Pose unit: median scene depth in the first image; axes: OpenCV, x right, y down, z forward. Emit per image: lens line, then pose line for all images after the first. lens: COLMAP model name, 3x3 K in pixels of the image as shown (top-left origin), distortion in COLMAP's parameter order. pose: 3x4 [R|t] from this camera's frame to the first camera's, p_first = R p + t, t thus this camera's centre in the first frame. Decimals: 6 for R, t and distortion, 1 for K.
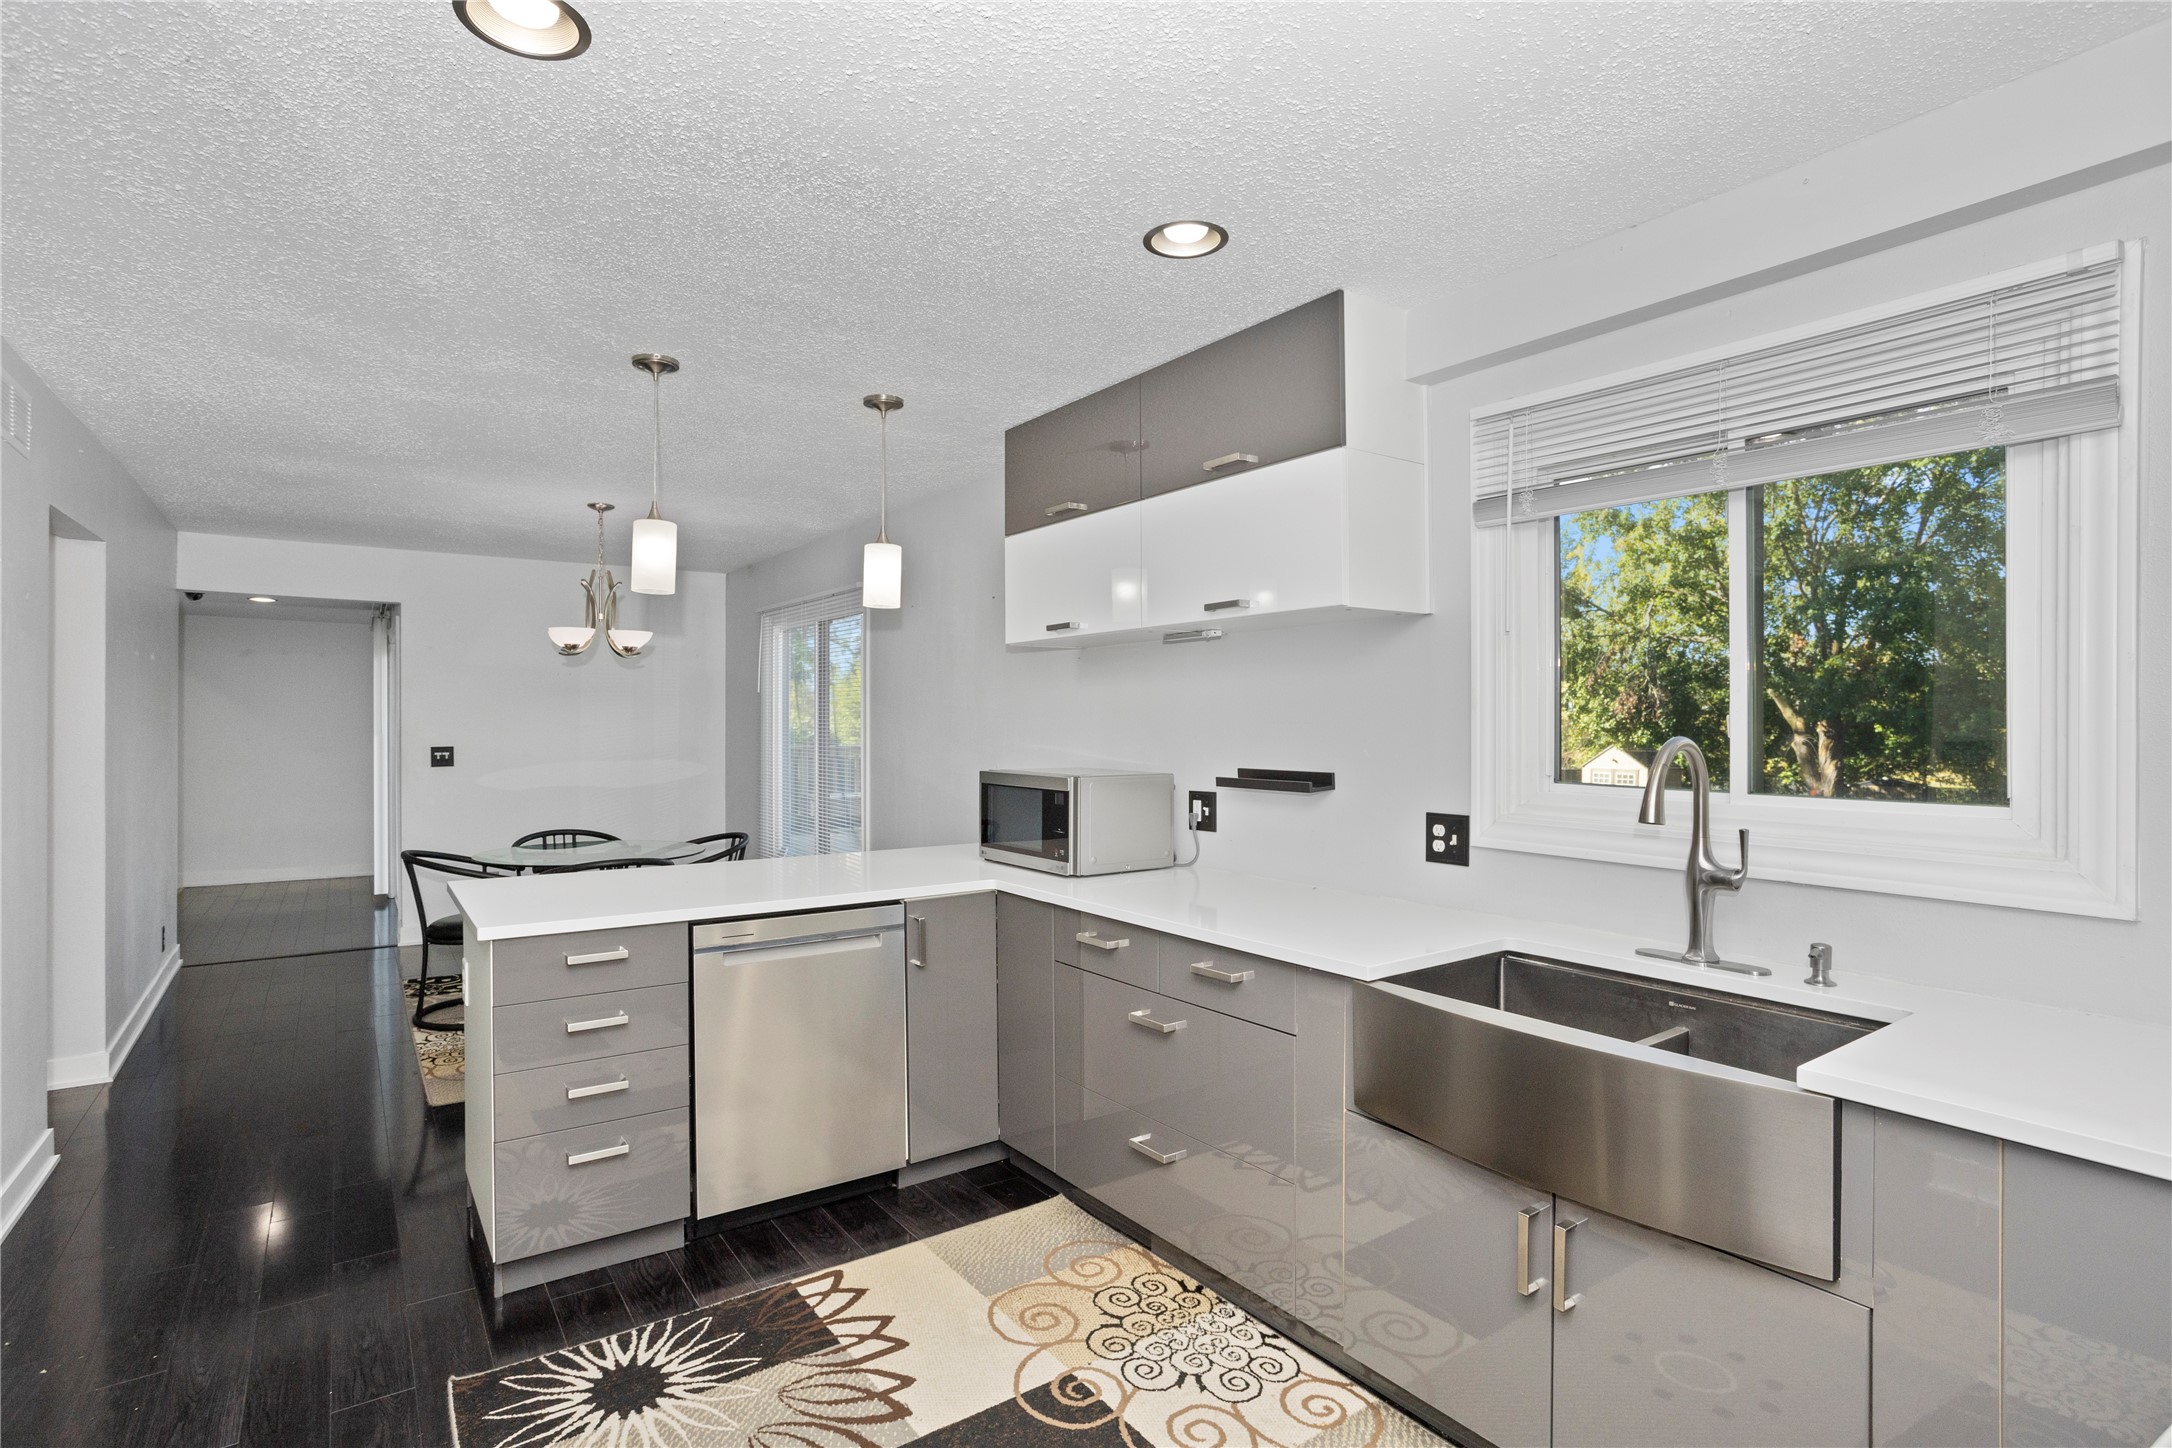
lens RADIAL K [[1070.4, 0, 1103.0], [0, 1070.4, 732.1], [0, 0, 1]] dist [-0.052949, 0.027653]
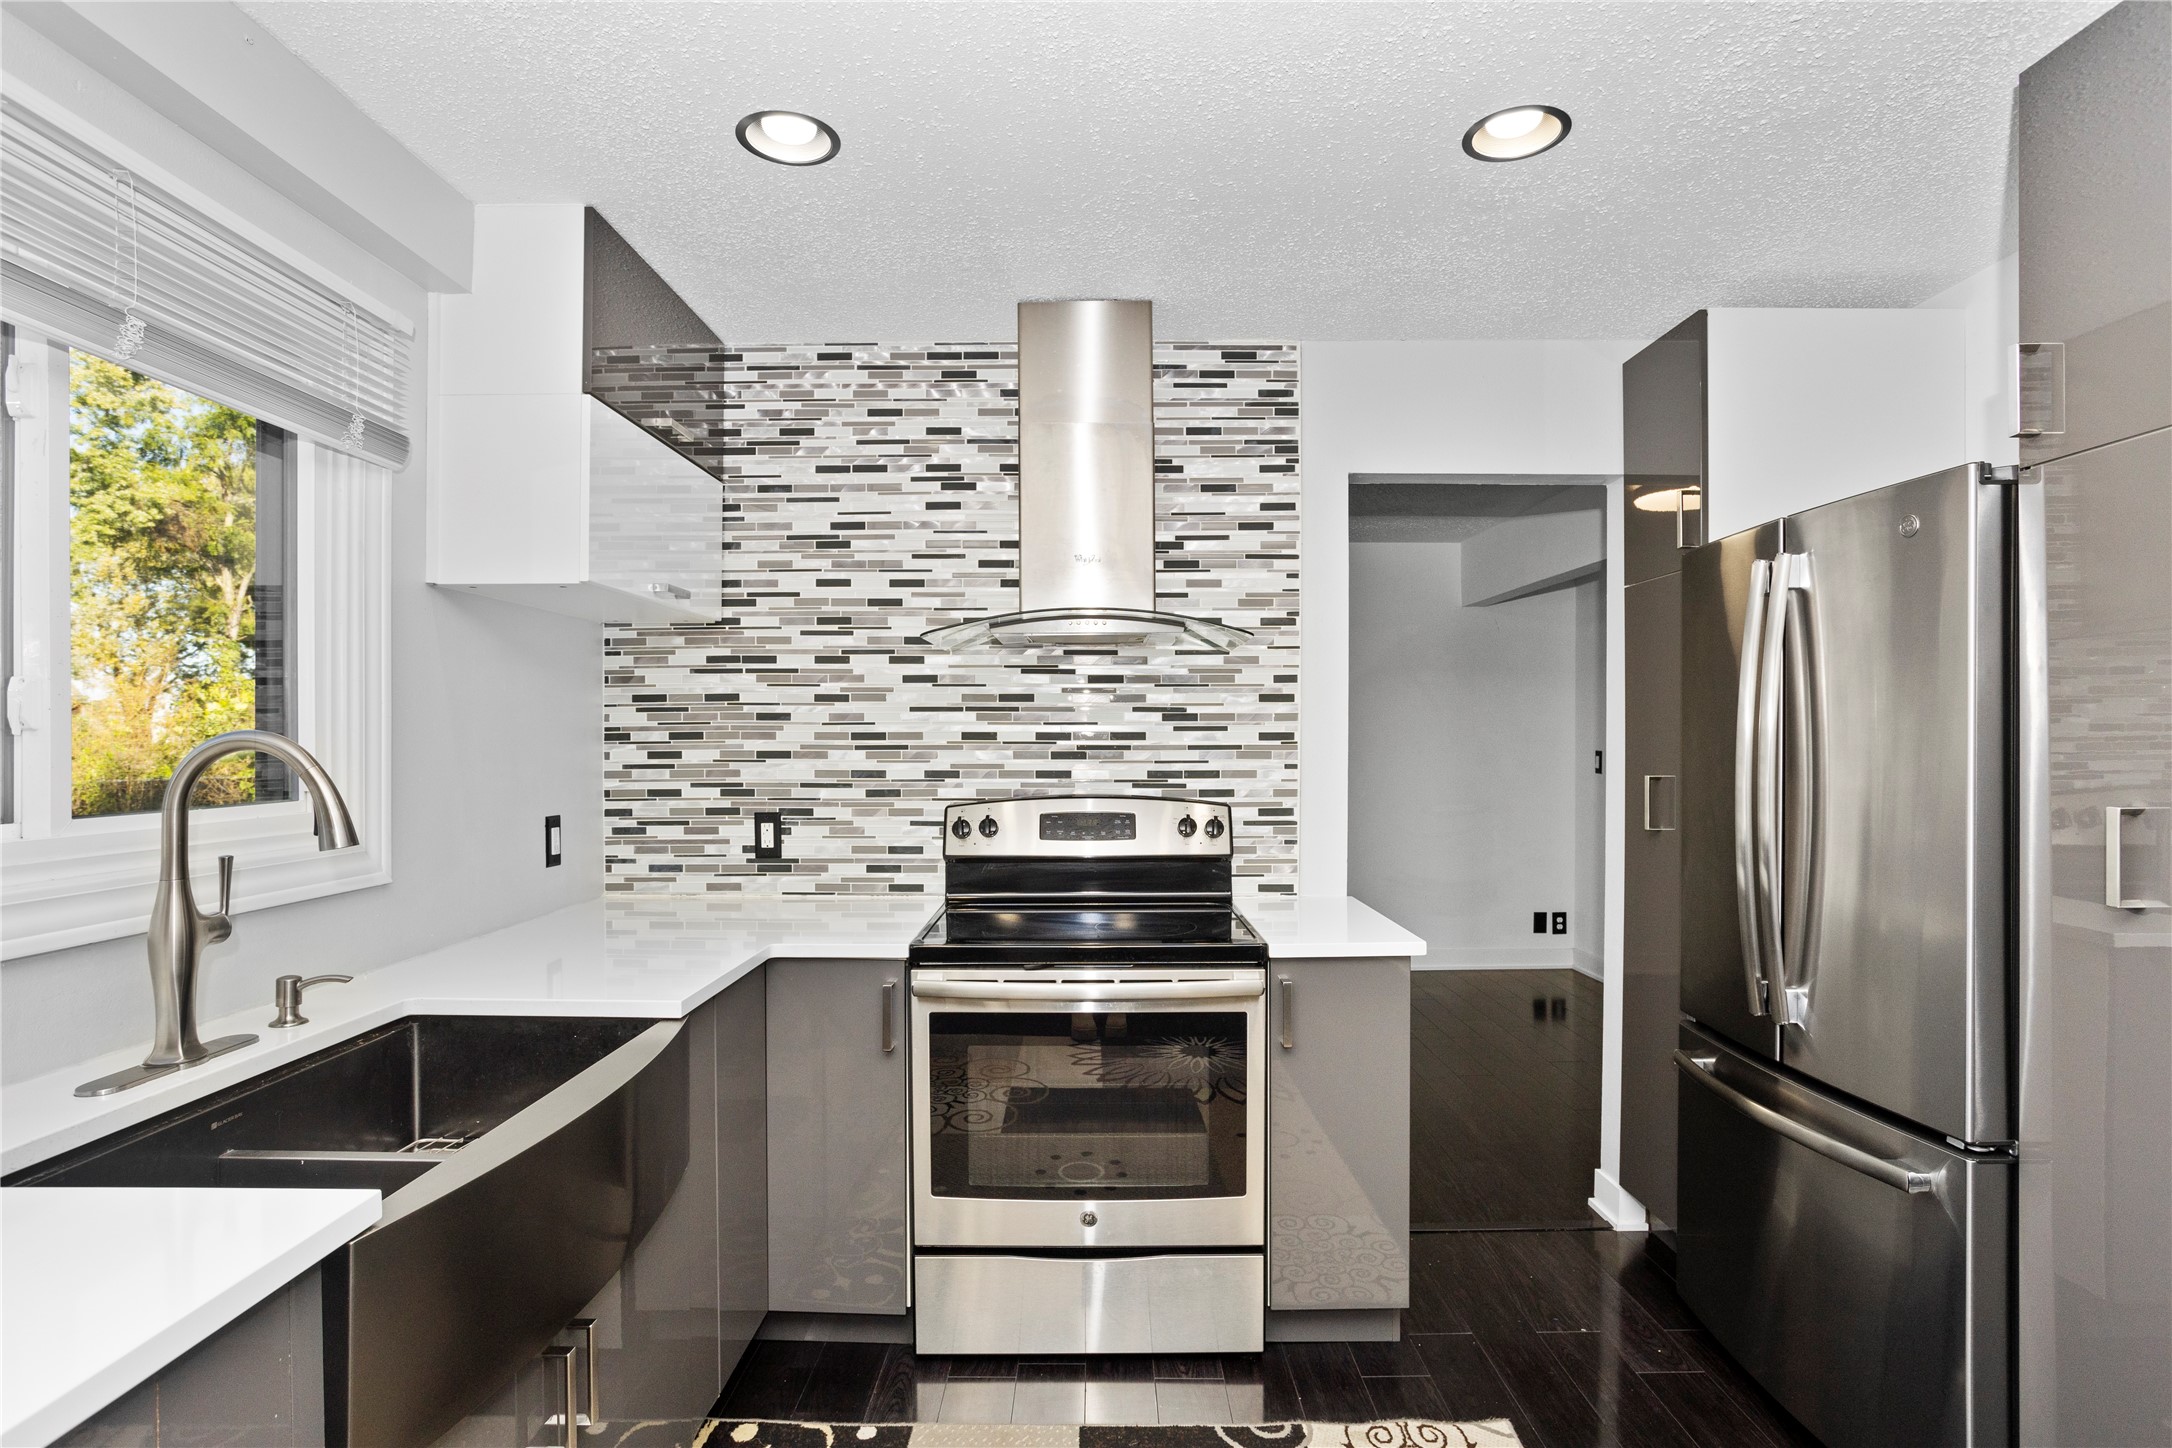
lens RADIAL K [[1070.4, 0, 1083.6], [0, 1070.4, 742.8], [0, 0, 1]] dist [-0.052949, 0.027653]
pose [[-0.794772, -0.003556, 0.606898, -0.243485], [0.005814, 0.999892, 0.013474, 0.004683], [-0.606880, 0.014237, -0.794666, 0.932130]]
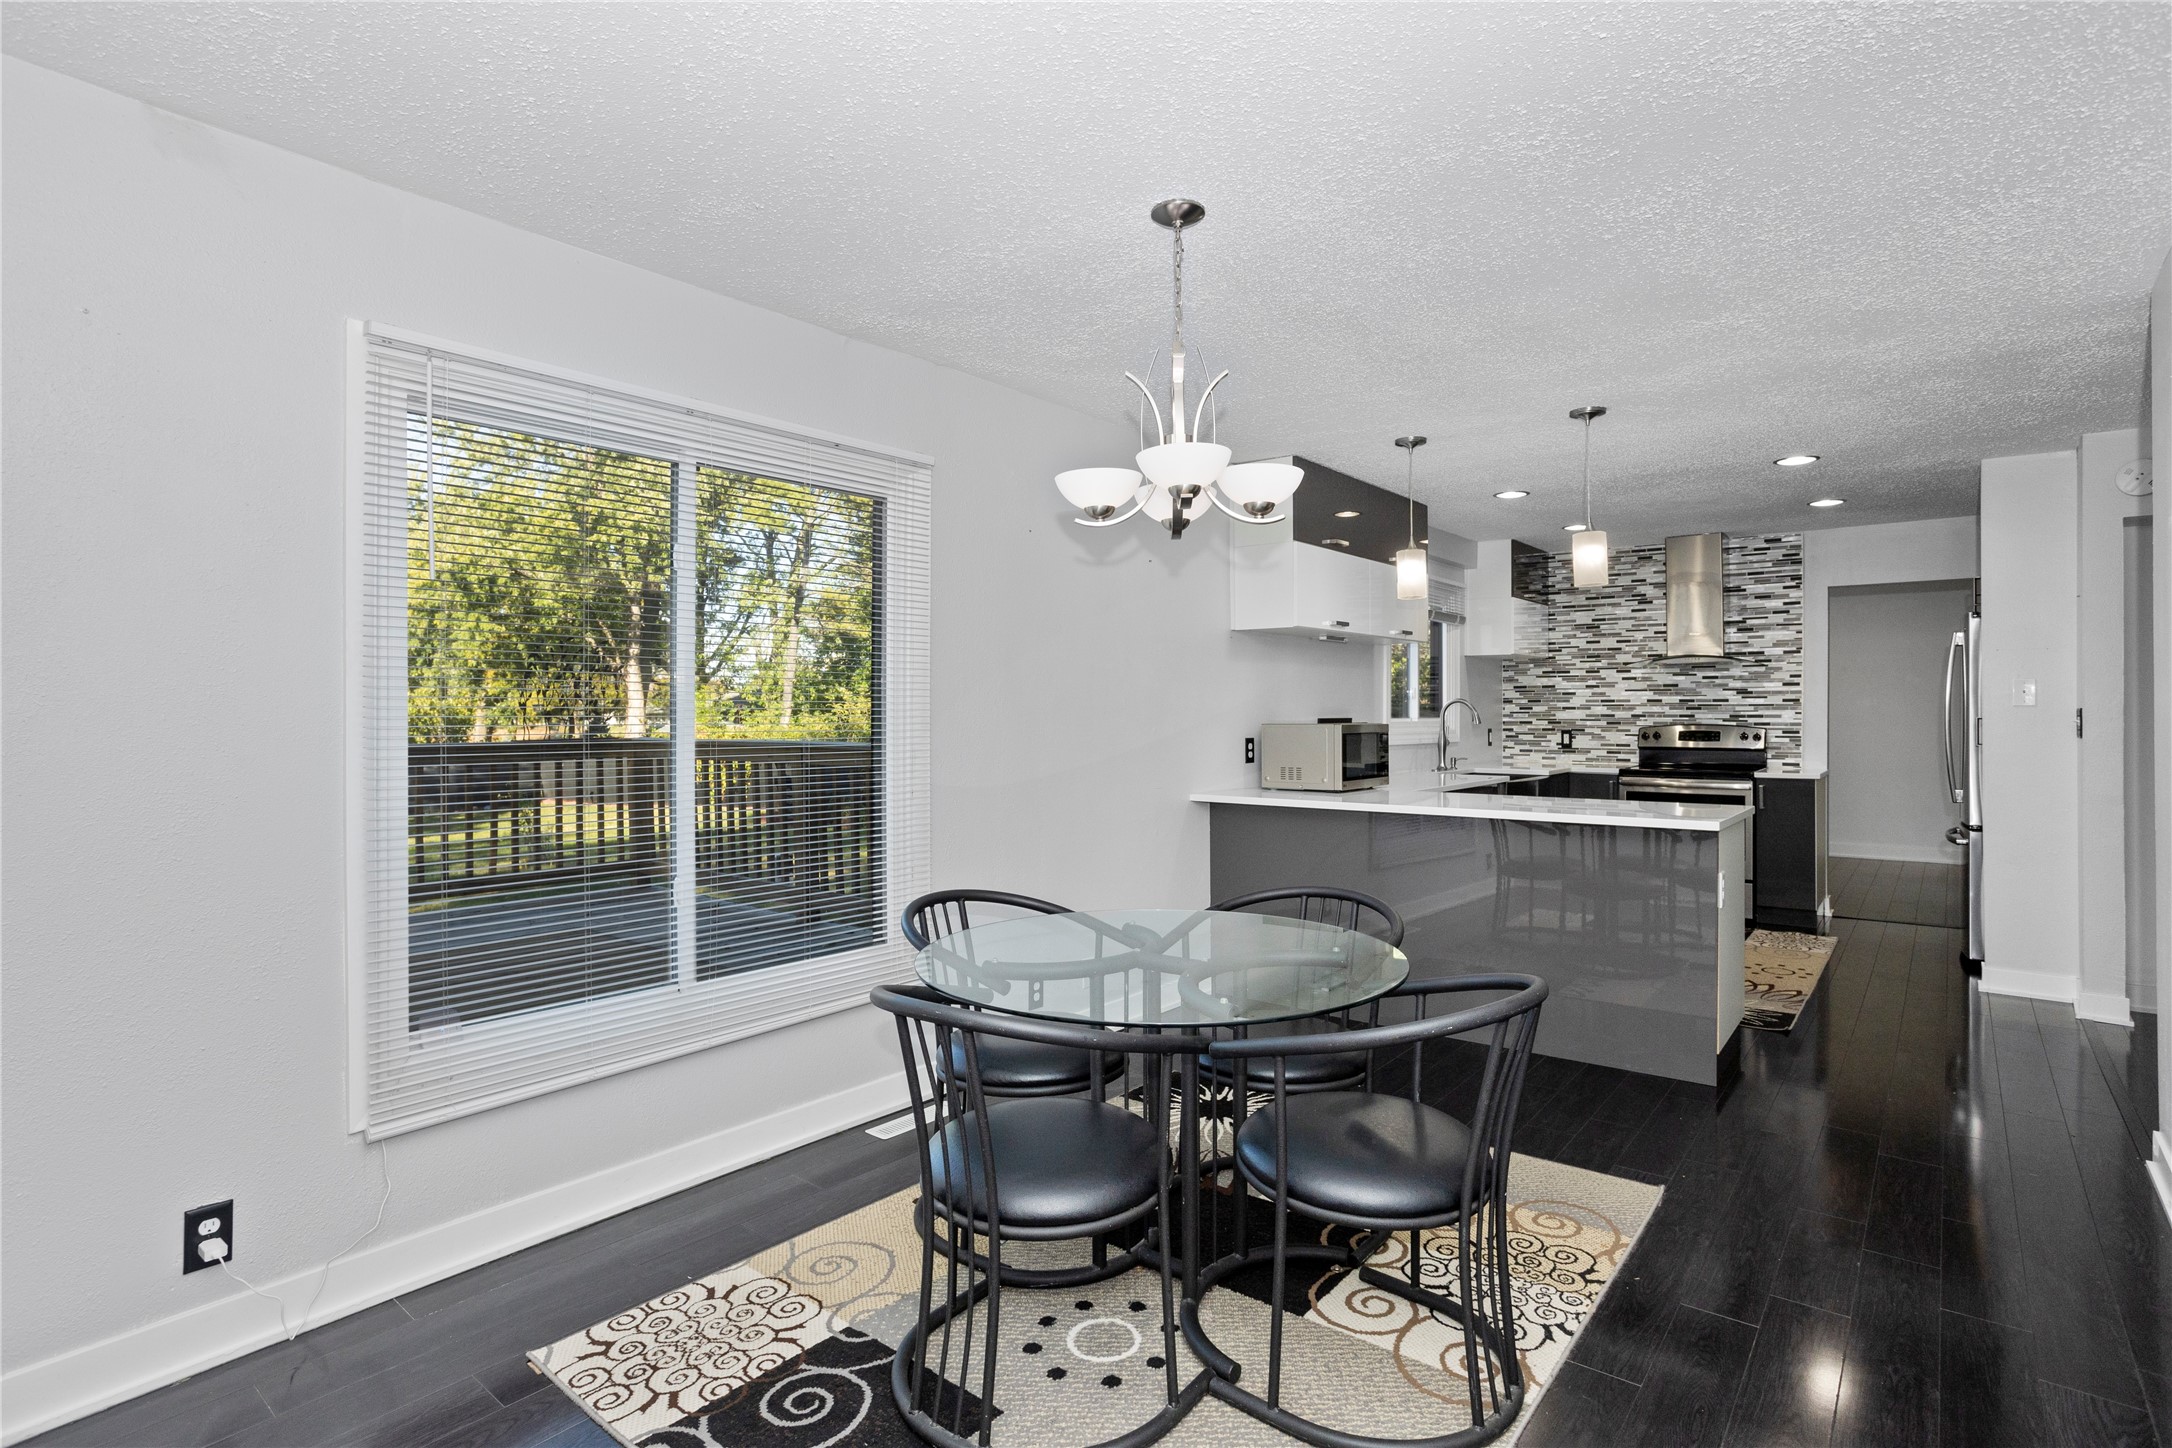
lens RADIAL K [[1070.4, 0, 1091.2], [0, 1070.4, 708.4], [0, 0, 1]] dist [-0.052949, 0.027653]
pose [[-0.245962, 0.002225, 0.969277, -1.829238], [0.007484, 0.999972, -0.000396, 0.022199], [-0.969251, 0.007156, -0.245971, 2.248145]]
